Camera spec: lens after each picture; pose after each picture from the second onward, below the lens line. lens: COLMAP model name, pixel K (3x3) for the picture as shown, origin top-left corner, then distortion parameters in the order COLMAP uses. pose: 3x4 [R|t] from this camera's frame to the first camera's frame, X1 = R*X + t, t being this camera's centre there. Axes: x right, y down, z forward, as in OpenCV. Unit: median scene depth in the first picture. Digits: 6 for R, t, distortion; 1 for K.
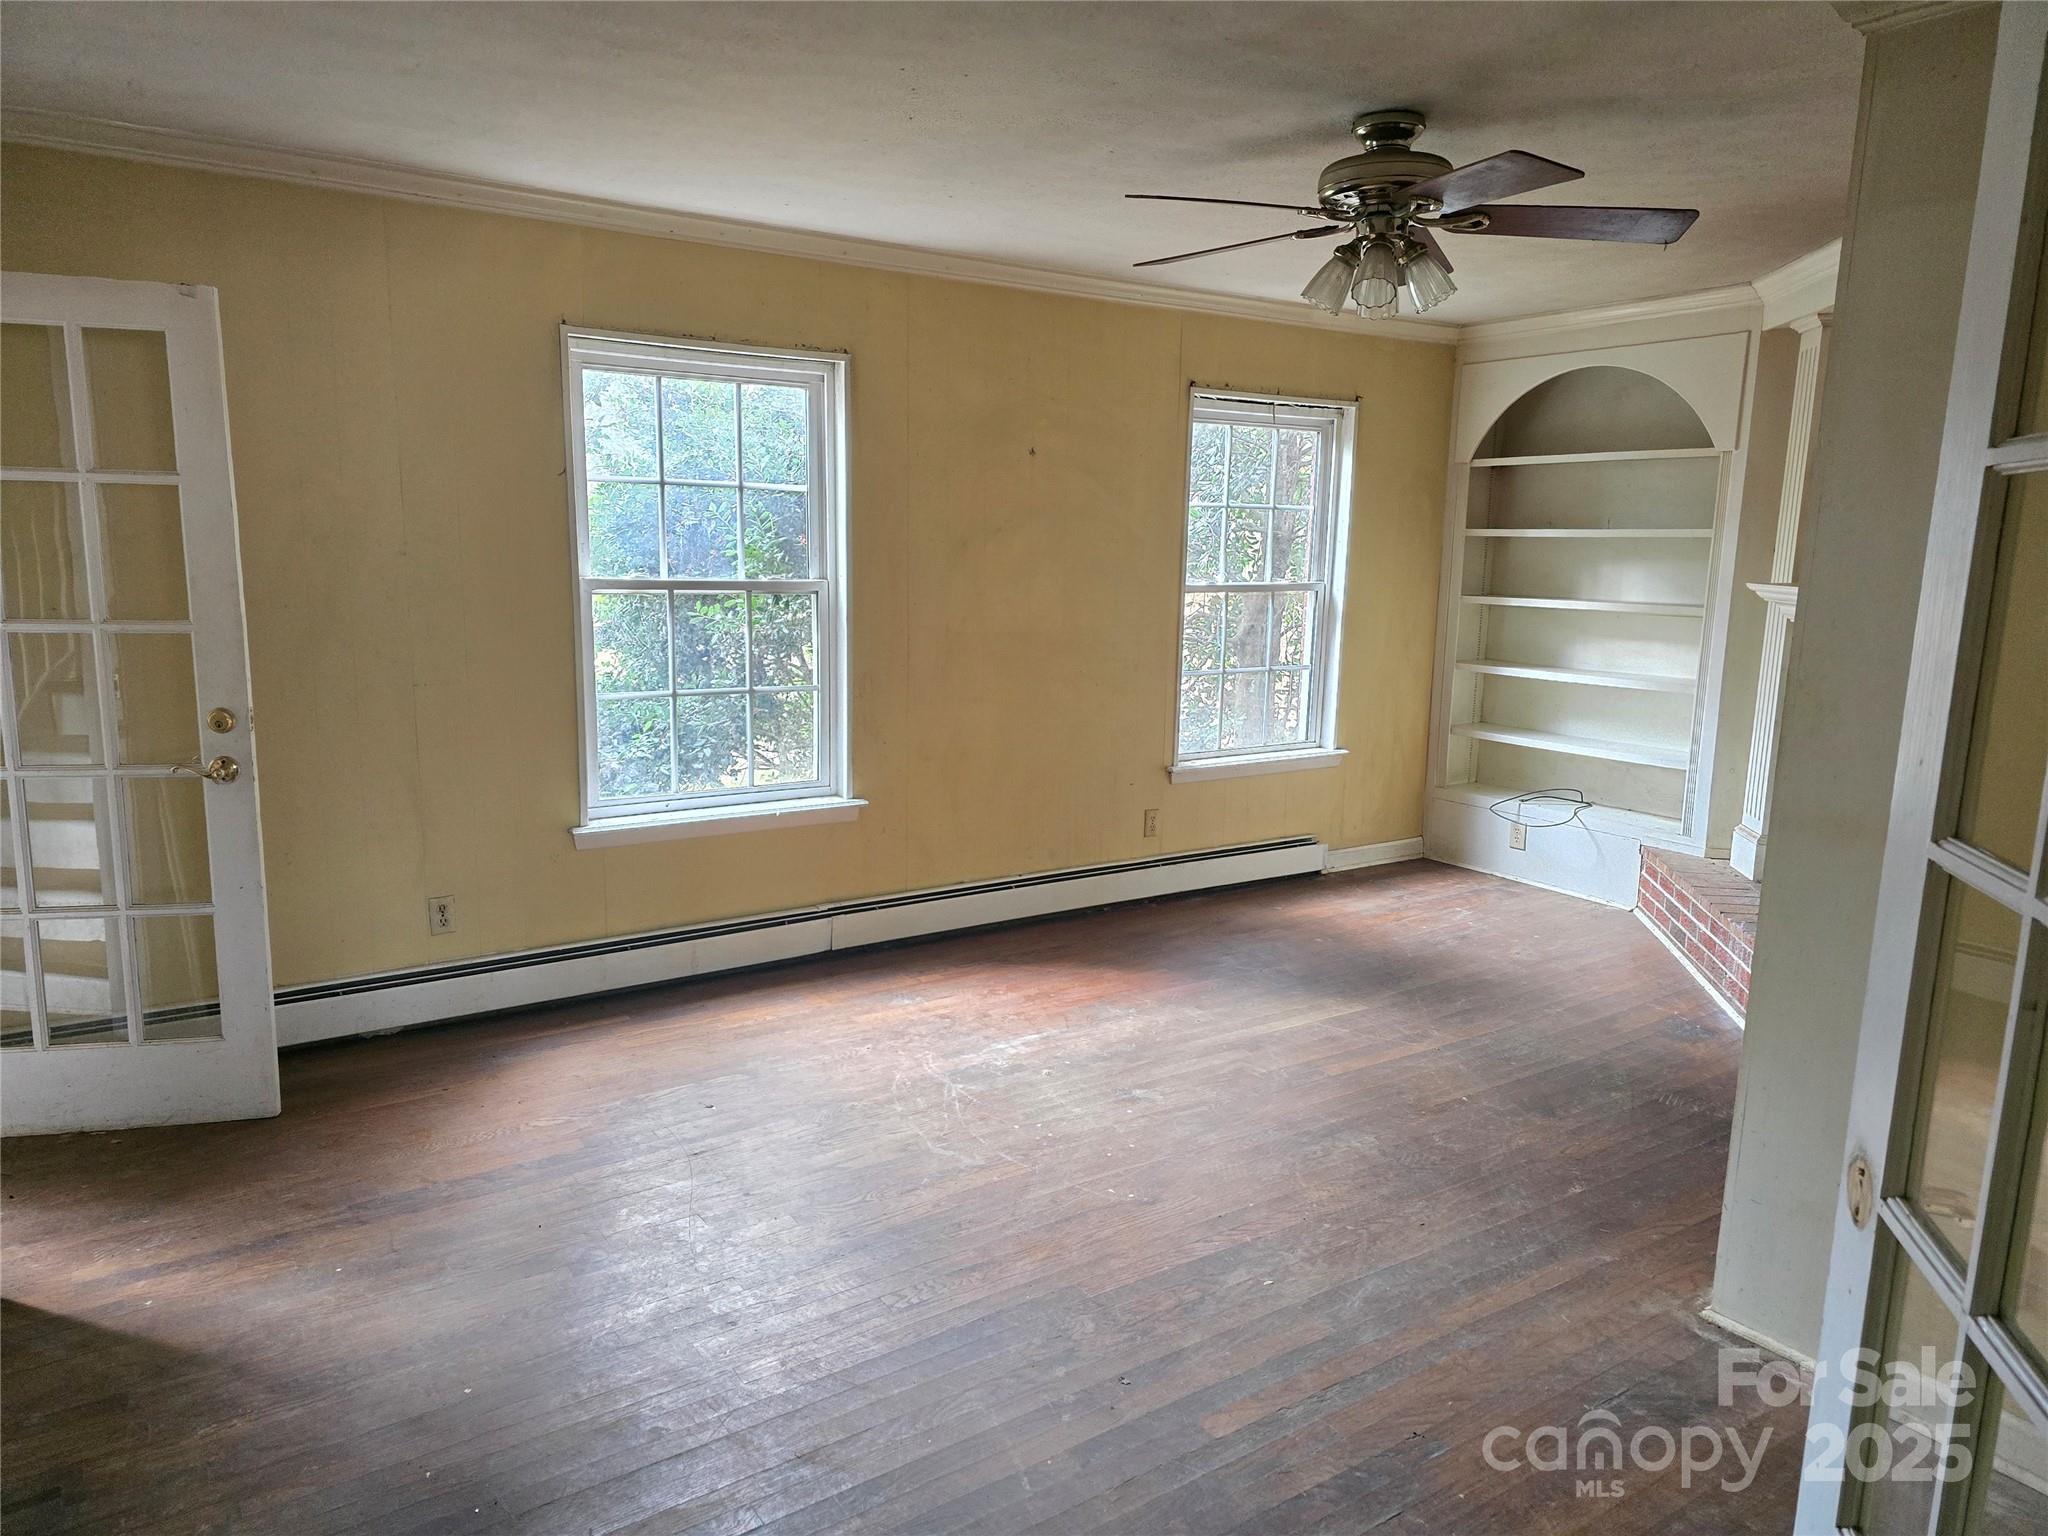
lens RADIAL K [[1350.5, 0, 1021.2], [0, 1350.5, 780.3], [0, 0, 1]] dist [0.051104, -0.038845]
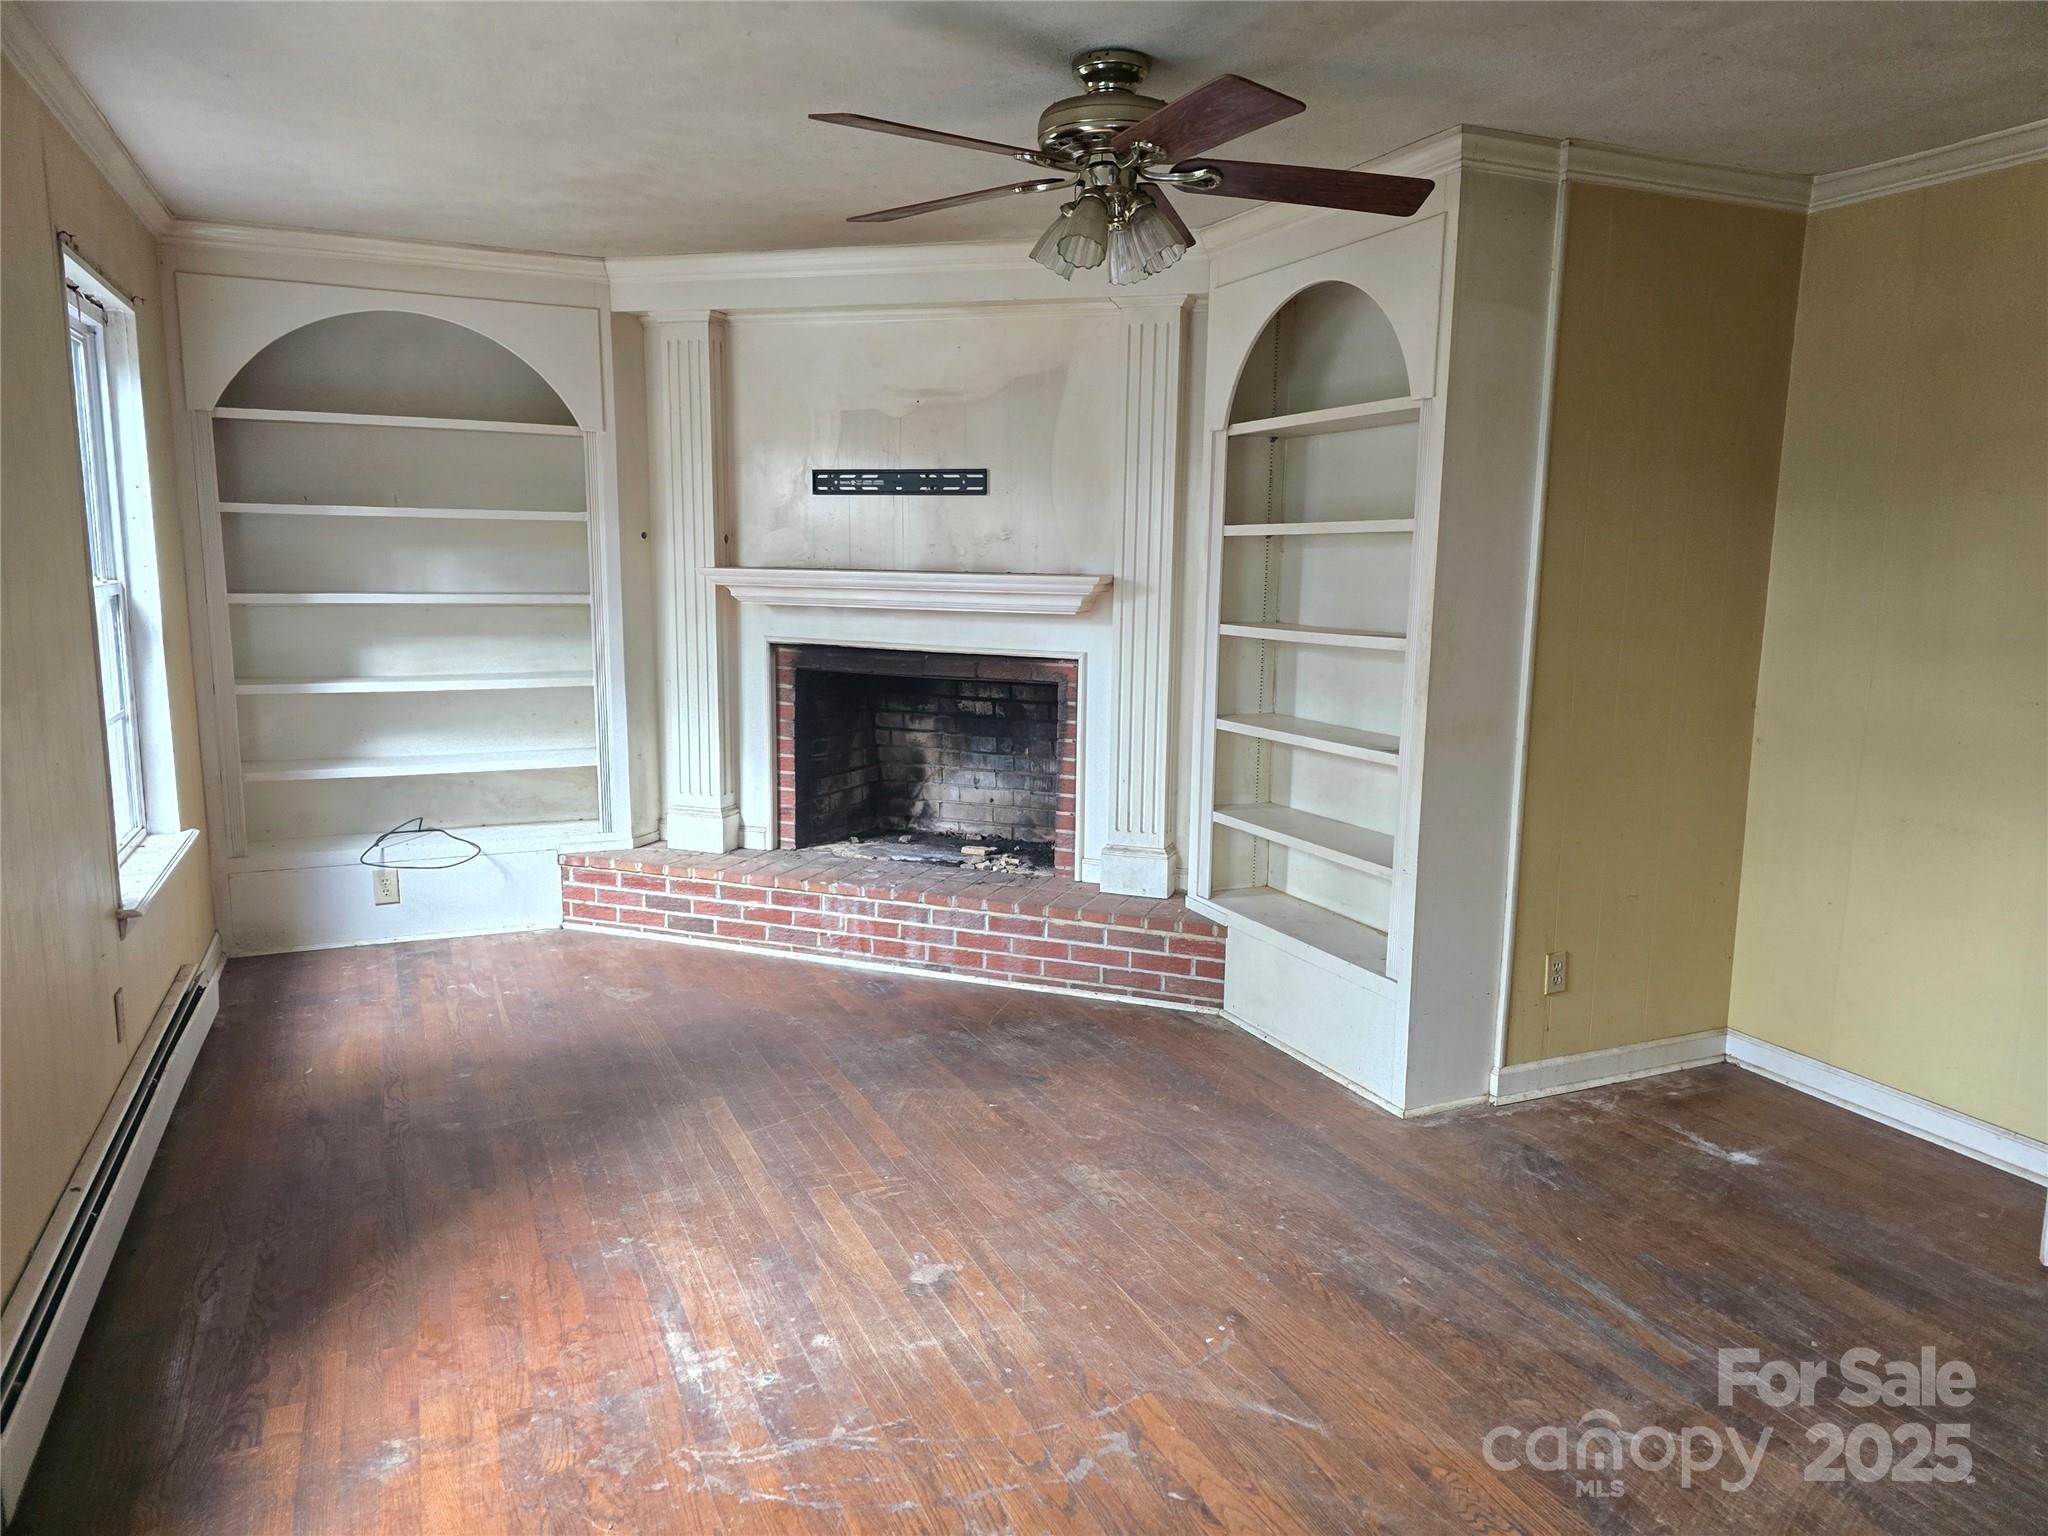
lens RADIAL K [[1350.5, 0, 1030.9], [0, 1350.5, 772.3], [0, 0, 1]] dist [0.051104, -0.038845]
pose [[0.172989, -0.169329, 0.970259, -0.401423], [0.166827, 0.975914, 0.140572, -0.089678], [-0.970692, 0.137548, 0.197071, 0.546445]]
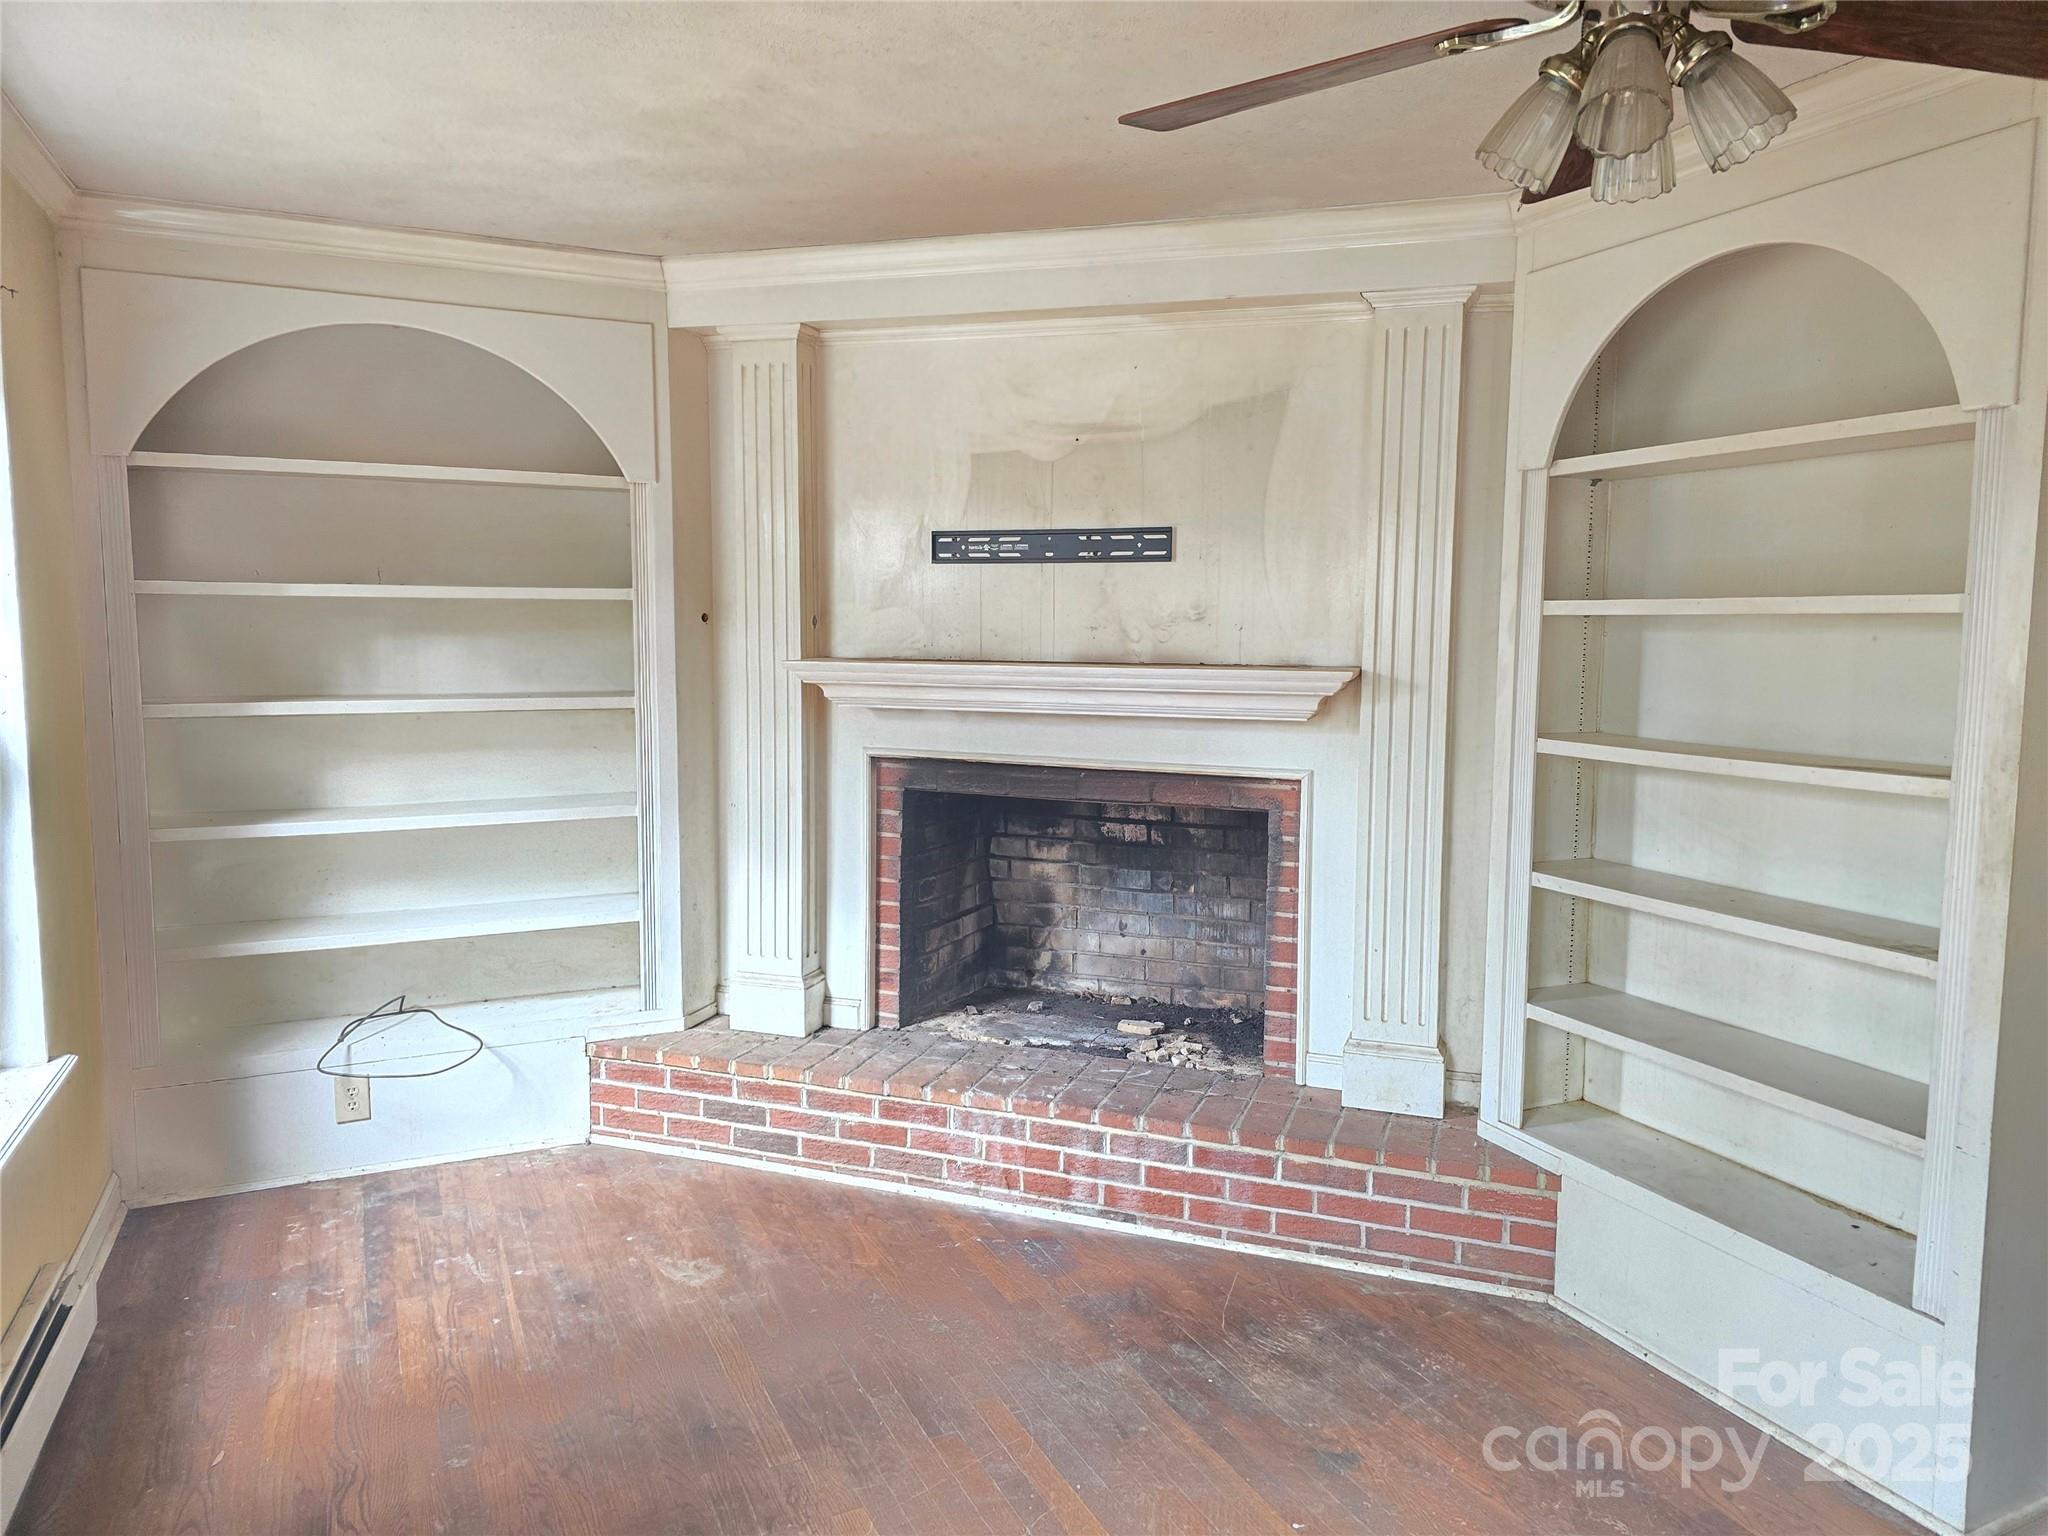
lens RADIAL K [[1350.5, 0, 1021.1], [0, 1350.5, 748.2], [0, 0, 1]] dist [0.051104, -0.038845]
pose [[0.171680, -0.108932, 0.979112, -0.175849], [0.174119, 0.981577, 0.078676, -0.123576], [-0.969644, 0.156975, 0.187485, 0.691514]]
